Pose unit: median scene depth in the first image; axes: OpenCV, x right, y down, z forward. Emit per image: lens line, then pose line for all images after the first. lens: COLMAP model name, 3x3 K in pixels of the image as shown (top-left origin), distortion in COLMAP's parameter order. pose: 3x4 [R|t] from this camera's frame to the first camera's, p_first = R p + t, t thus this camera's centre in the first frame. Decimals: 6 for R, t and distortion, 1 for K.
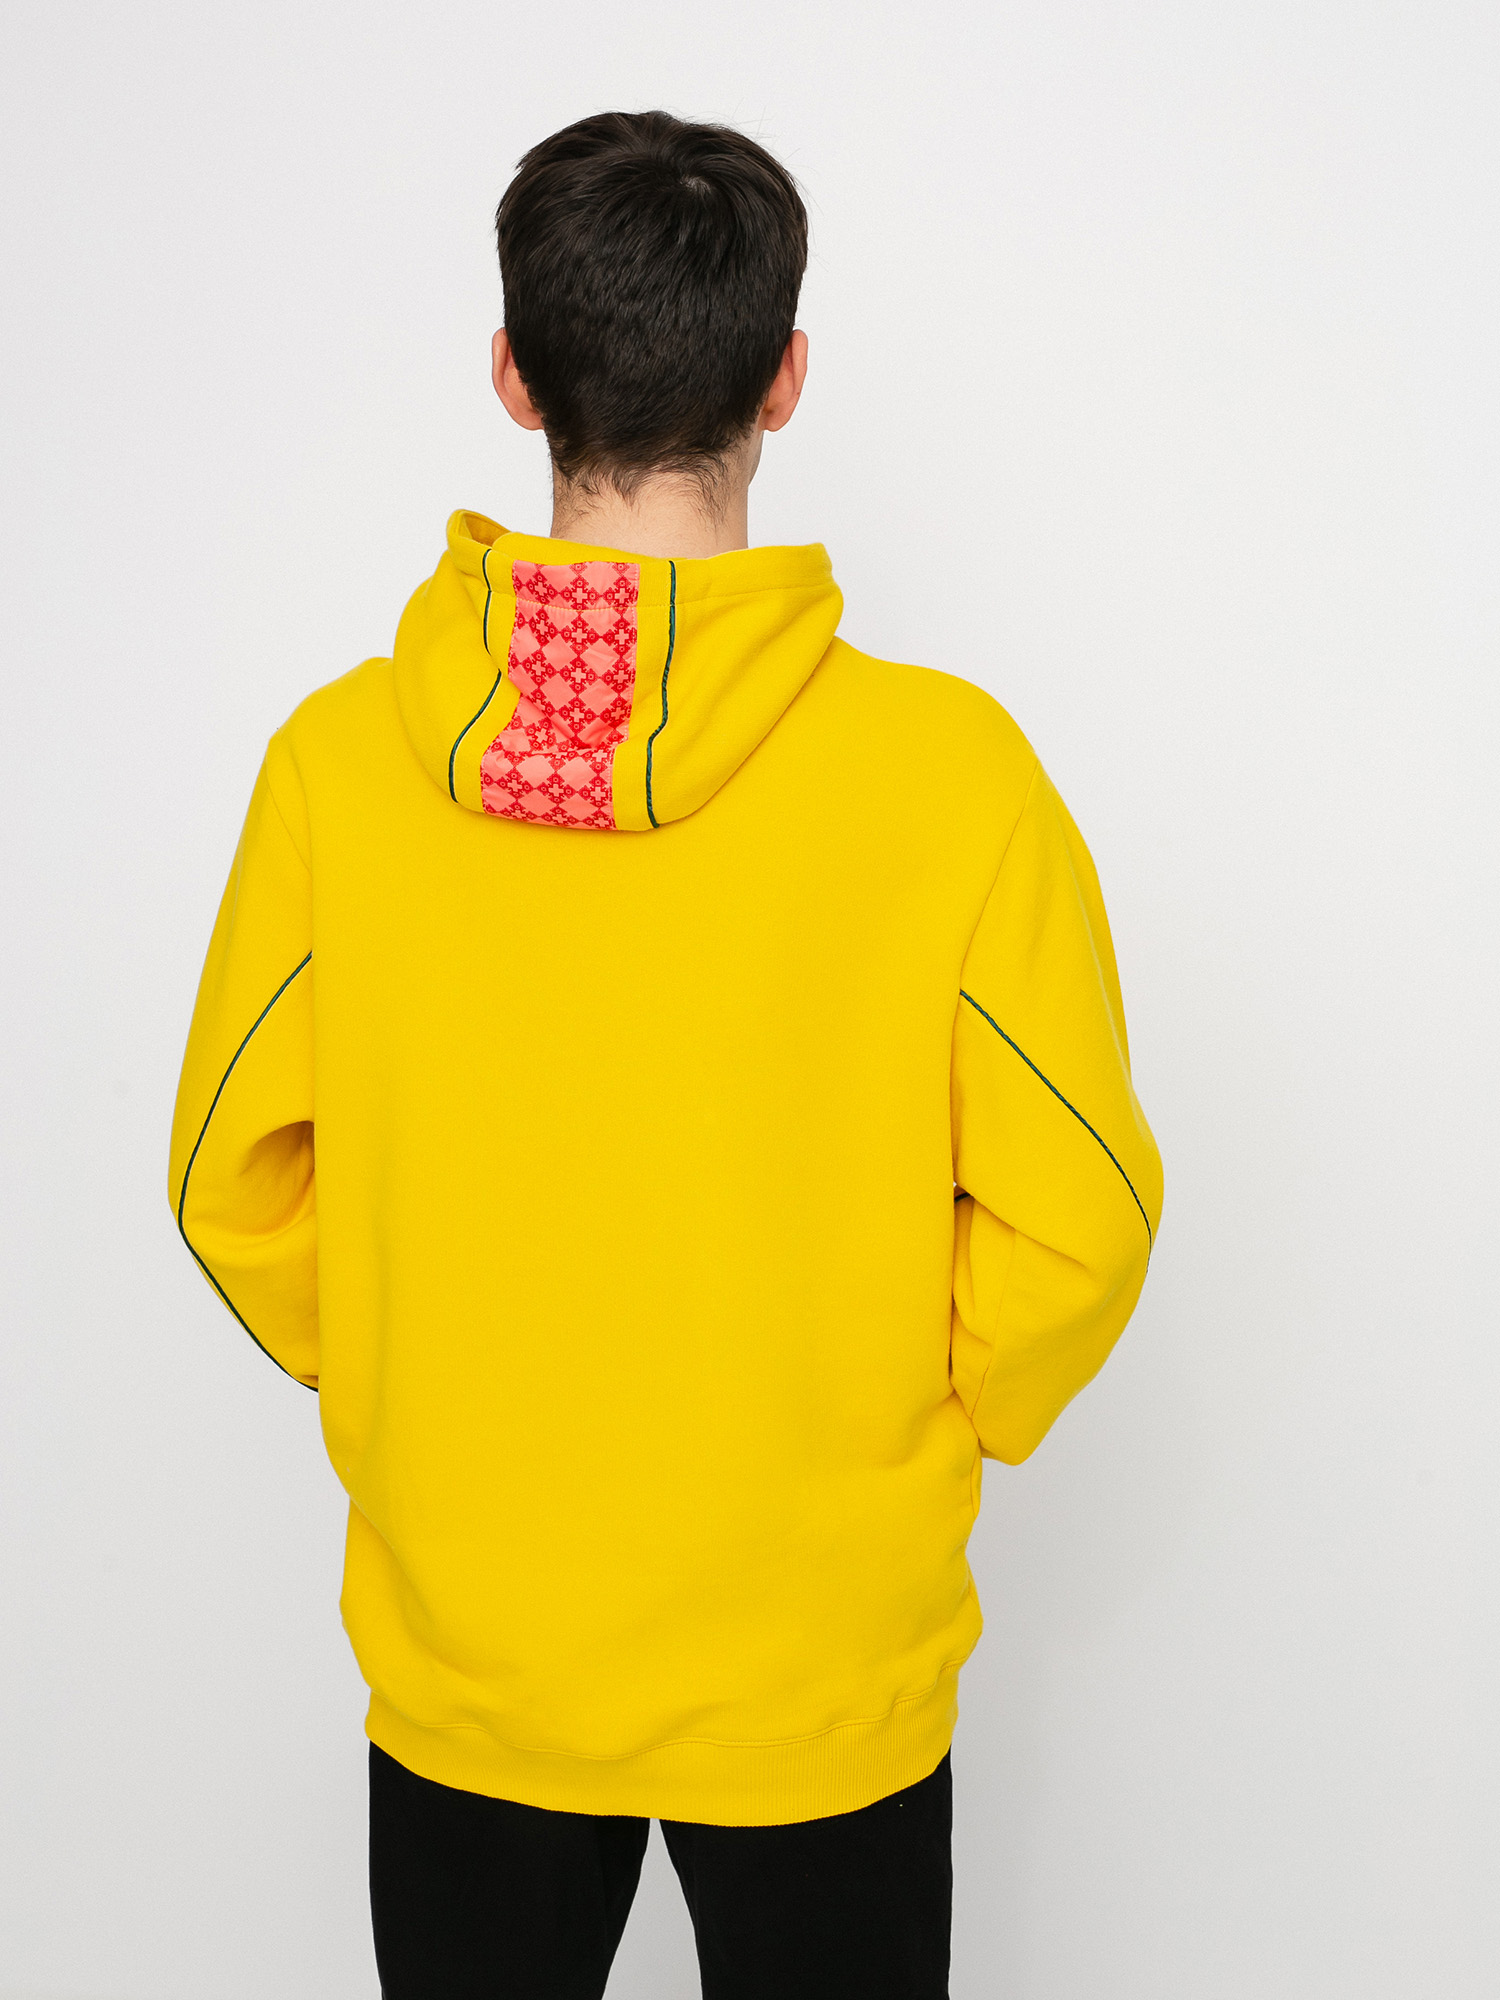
lens RADIAL K [[2786.3, 0, 752.6], [0, 2786.3, 1000.5], [0, 0, 1]] dist [-0.022136, 0.000000]
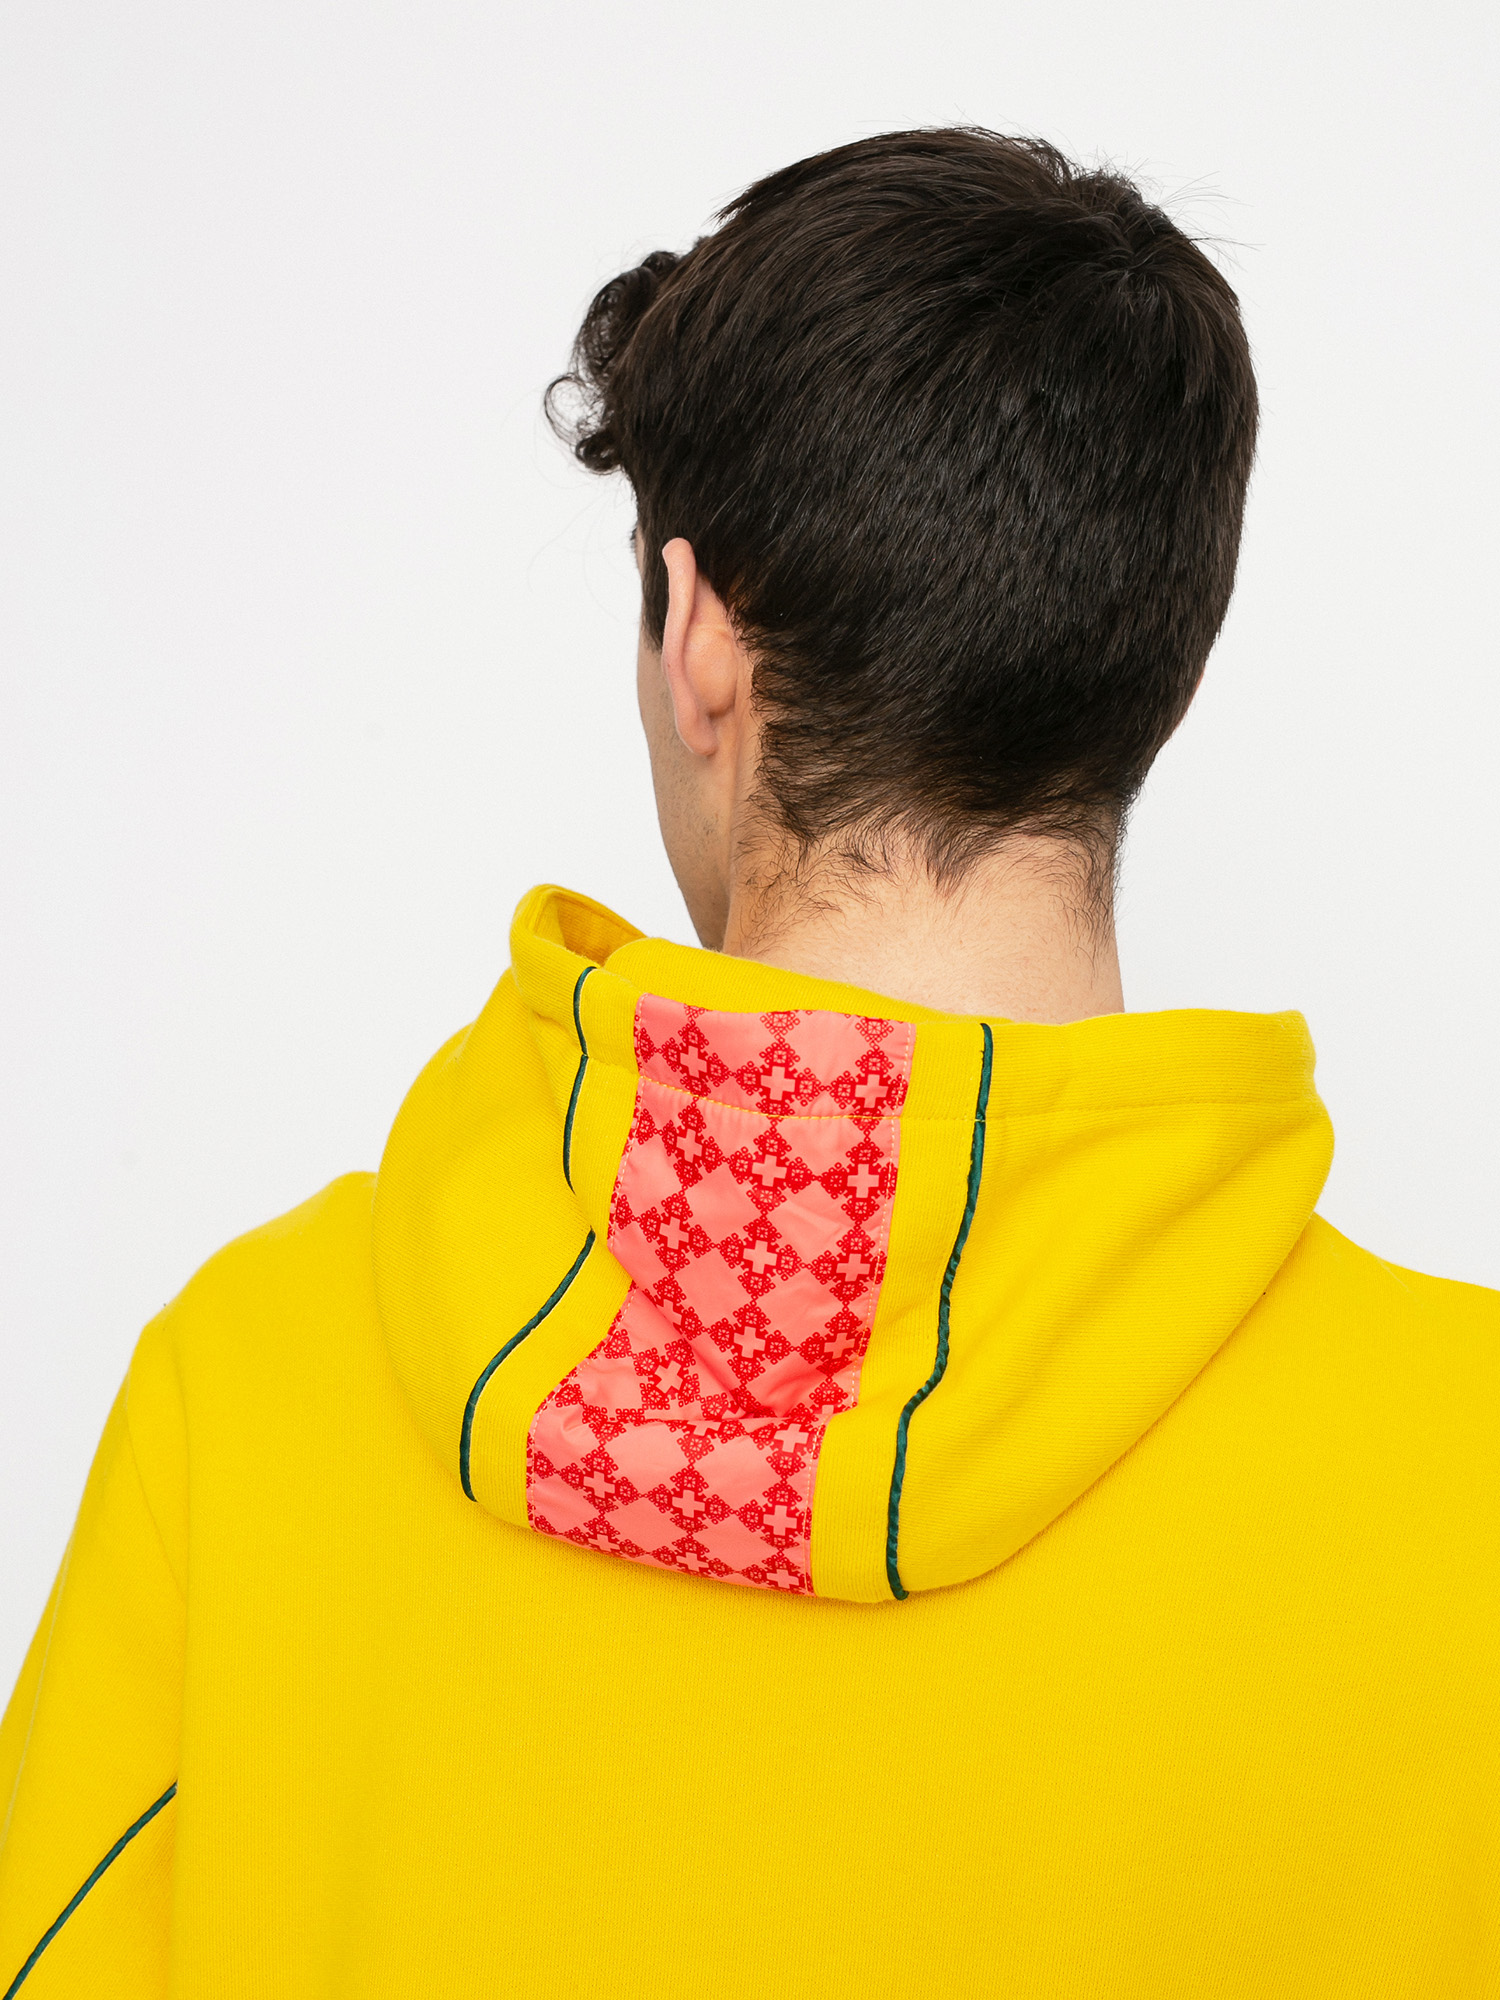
lens RADIAL K [[2786.3, 0, 750.3], [0, 2786.3, 1001.5], [0, 0, 1]] dist [-0.022136, 0.000000]
pose [[0.994003, 0.077811, -0.076833, -0.032266], [-0.089898, 0.981501, -0.169041, -0.080090], [0.062258, 0.174934, 0.982610, 0.543144]]
